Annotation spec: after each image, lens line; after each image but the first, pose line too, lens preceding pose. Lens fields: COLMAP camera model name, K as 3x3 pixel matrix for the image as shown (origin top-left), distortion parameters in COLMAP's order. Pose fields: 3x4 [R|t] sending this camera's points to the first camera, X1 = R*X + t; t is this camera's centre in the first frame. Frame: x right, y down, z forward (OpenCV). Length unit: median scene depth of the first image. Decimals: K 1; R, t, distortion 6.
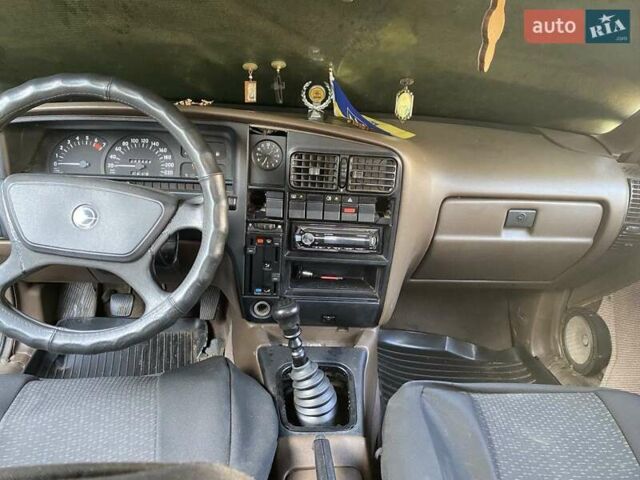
lens RADIAL K [[472.9, 0, 320.6], [0, 472.9, 244.7], [0, 0, 1]] dist [0.056478, -0.078299]
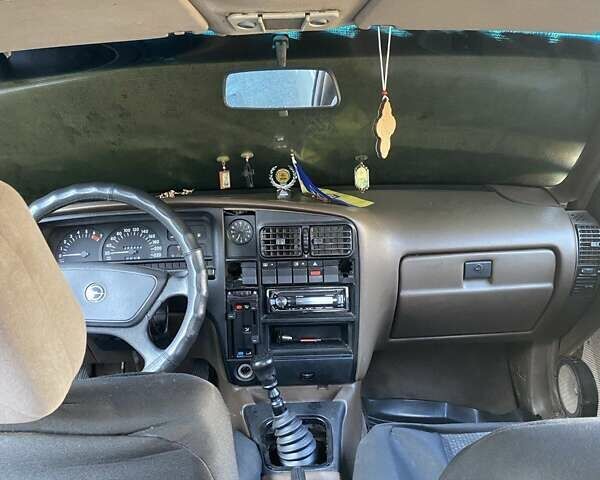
lens RADIAL K [[560.3, 0, 291.5], [0, 560.3, 240.1], [0, 0, 1]] dist [0.054454, -0.003047]
pose [[0.994660, -0.086754, -0.055910, 0.082583], [0.076084, 0.982372, -0.170752, 0.071213], [0.069738, 0.165586, 0.983726, -0.322922]]
